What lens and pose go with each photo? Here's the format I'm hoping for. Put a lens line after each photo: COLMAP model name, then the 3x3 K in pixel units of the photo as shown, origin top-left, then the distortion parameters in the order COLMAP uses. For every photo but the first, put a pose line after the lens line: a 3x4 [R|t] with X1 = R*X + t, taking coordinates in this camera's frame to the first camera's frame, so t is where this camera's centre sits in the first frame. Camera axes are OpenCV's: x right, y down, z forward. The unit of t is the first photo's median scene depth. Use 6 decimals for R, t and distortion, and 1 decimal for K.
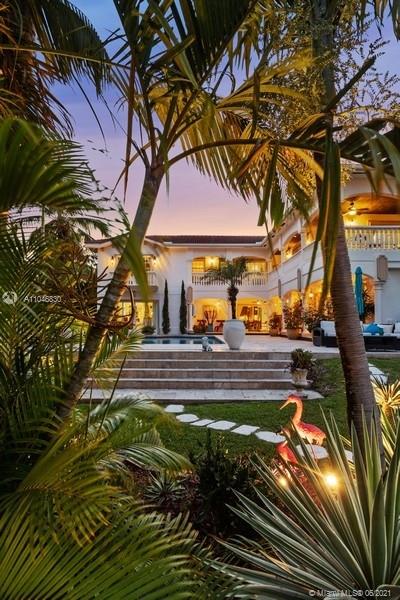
lens RADIAL K [[369.8, 0, 197.5], [0, 369.8, 302.6], [0, 0, 1]] dist [0.000997, 0.001064]
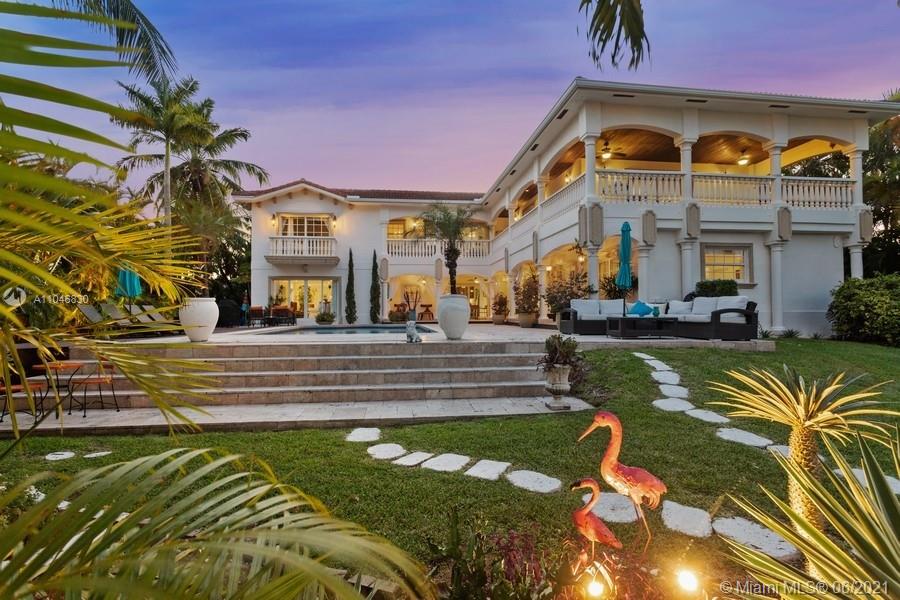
lens RADIAL K [[429.3, 0, 454.1], [0, 429.3, 296.5], [0, 0, 1]] dist [0.000904, 0.000737]
pose [[0.988841, 0.000746, 0.148974, -0.016088], [-0.001412, 0.999989, 0.004365, 0.041217], [-0.148970, -0.004527, 0.988831, 0.207826]]
